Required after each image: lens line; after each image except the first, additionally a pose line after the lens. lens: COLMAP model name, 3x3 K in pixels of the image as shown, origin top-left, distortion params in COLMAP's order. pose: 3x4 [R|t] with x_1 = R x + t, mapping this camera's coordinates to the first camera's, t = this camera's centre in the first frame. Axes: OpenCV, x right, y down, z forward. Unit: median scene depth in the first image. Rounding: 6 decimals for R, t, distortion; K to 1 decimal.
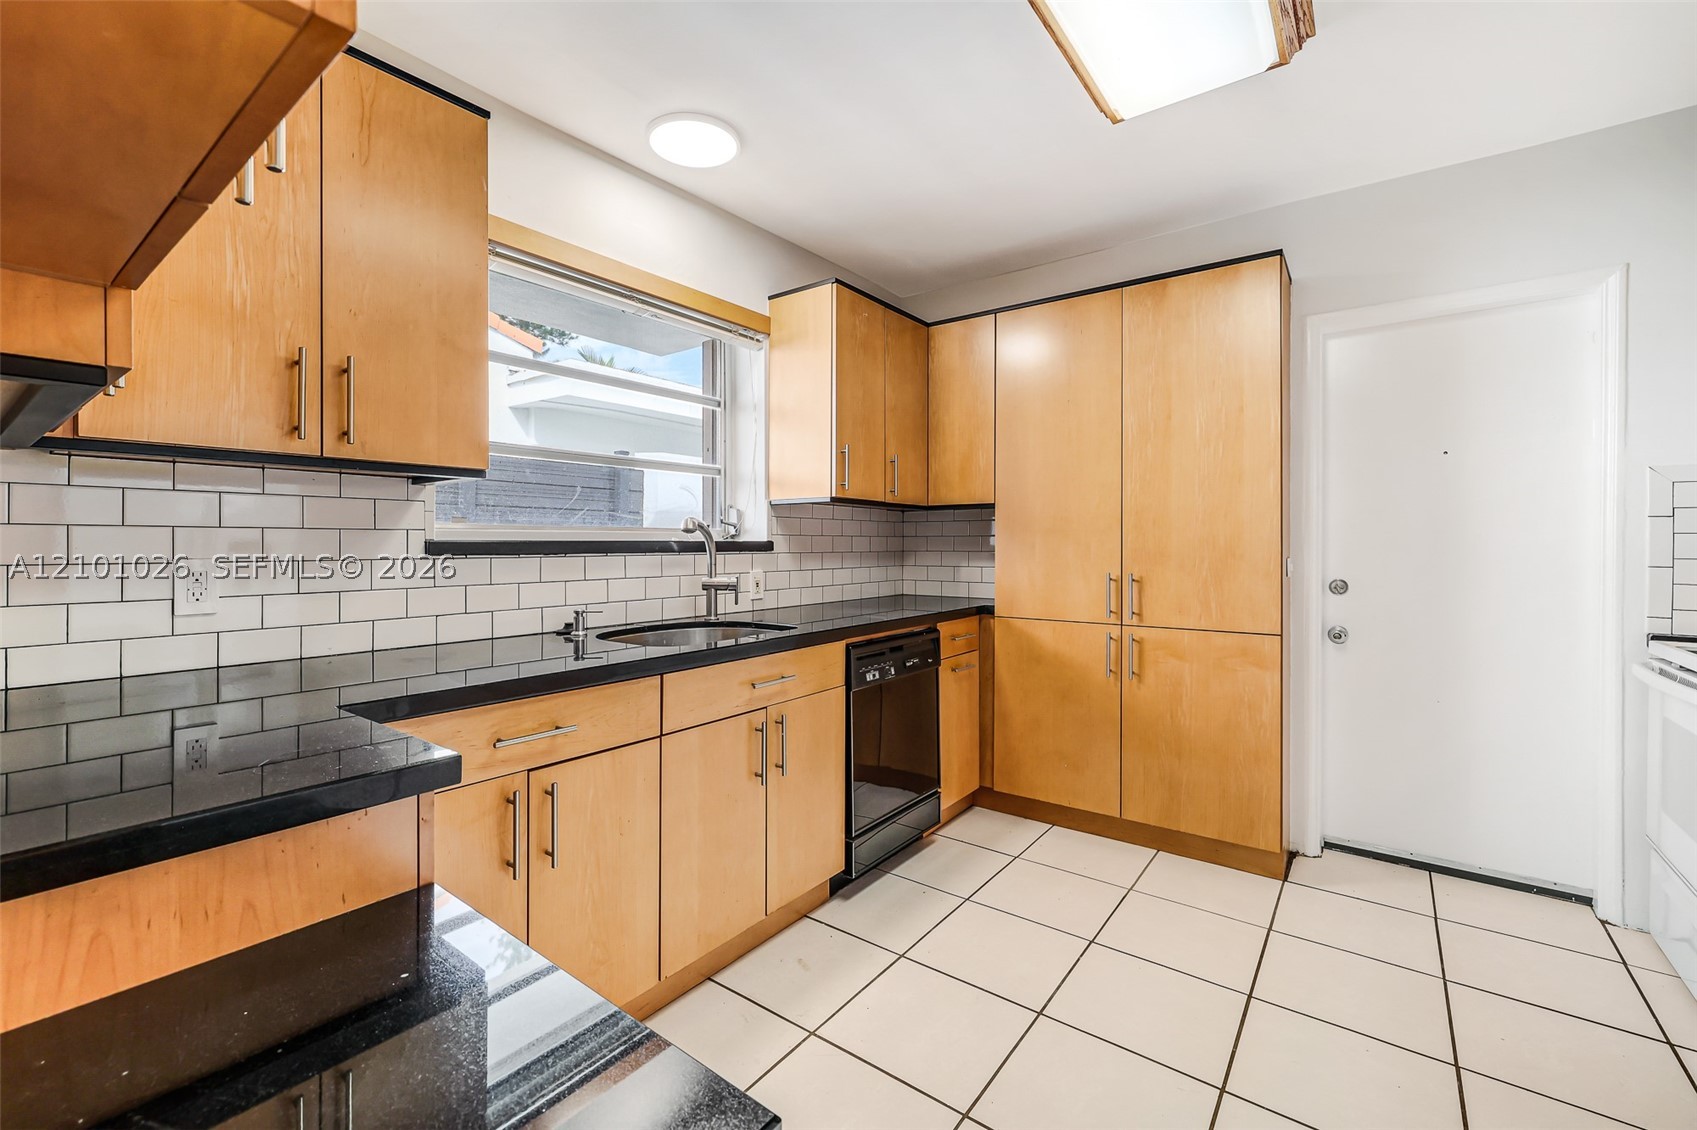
lens RADIAL K [[718.6, 0, 827.5], [0, 718.6, 543.9], [0, 0, 1]] dist [-0.001462, 0.000875]
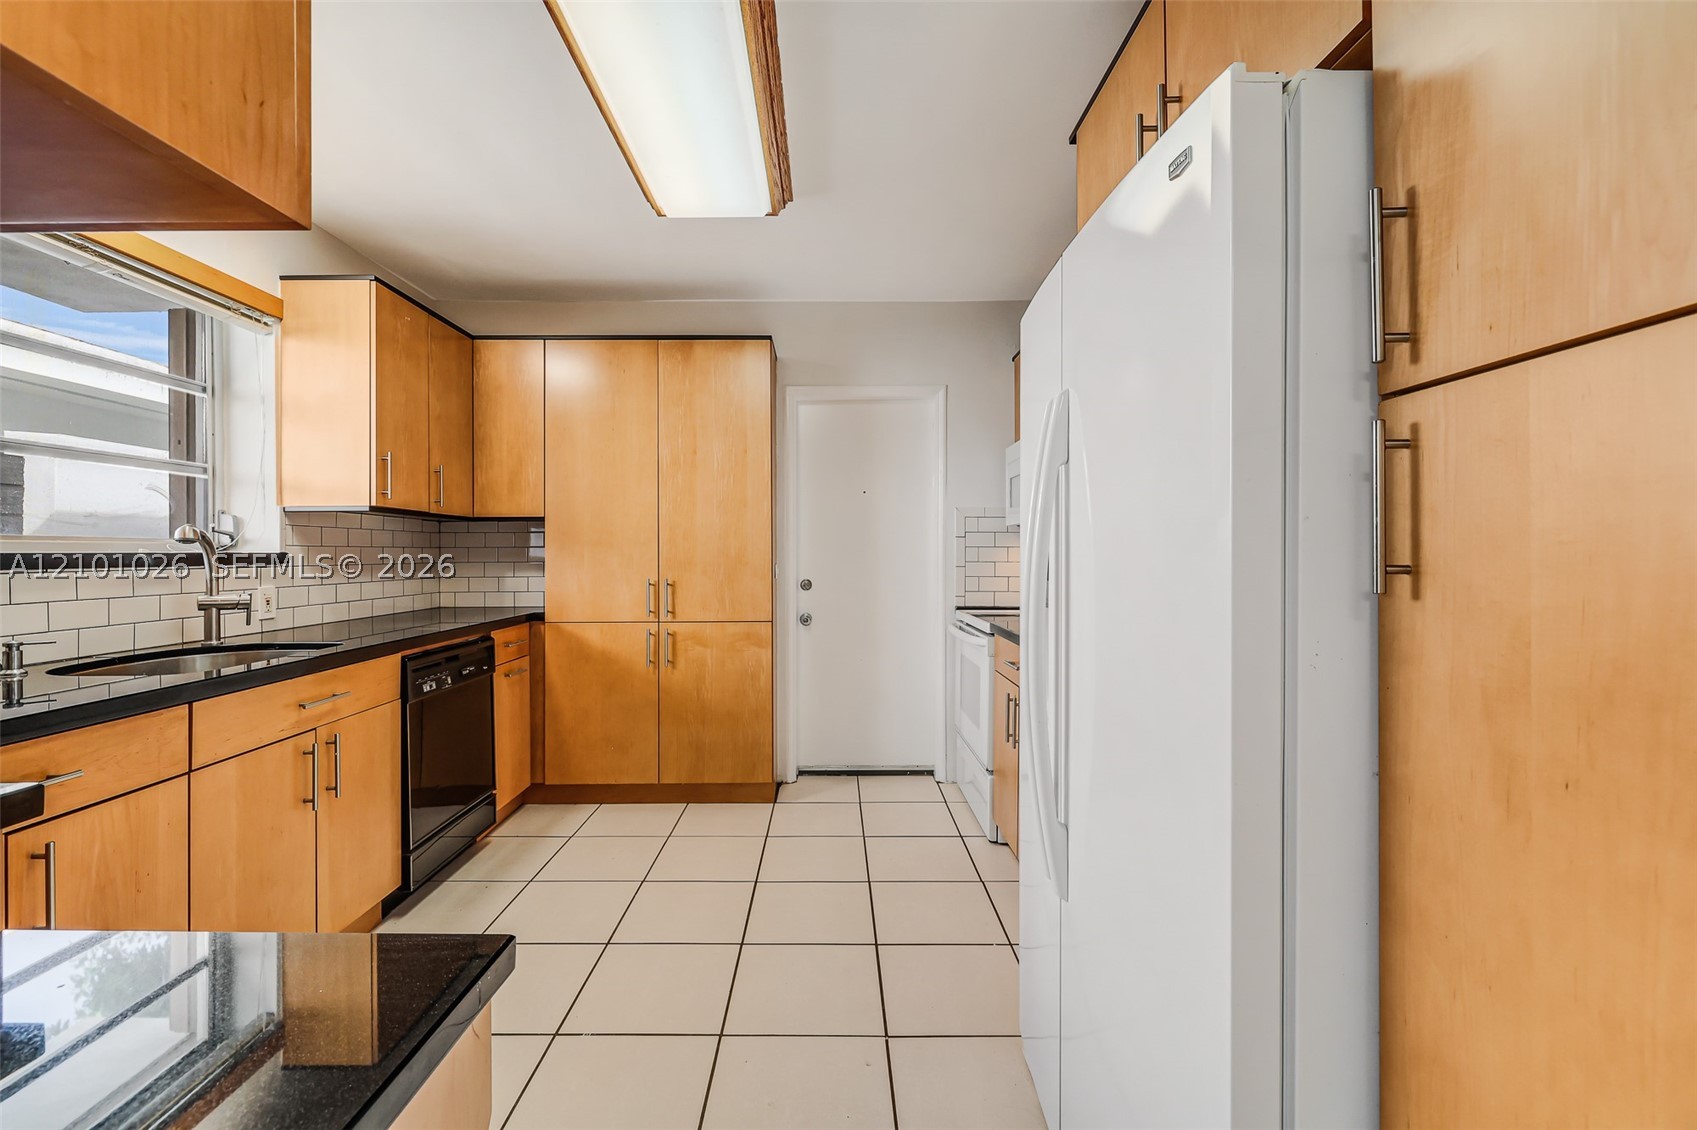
lens RADIAL K [[708.0, 0, 824.2], [0, 708.0, 558.7], [0, 0, 1]] dist [-0.000694, -0.000020]
pose [[0.797229, -0.007522, 0.603630, -0.082324], [0.003921, 0.999966, 0.007282, -0.000253], [-0.603664, -0.003439, 0.797231, -0.106653]]
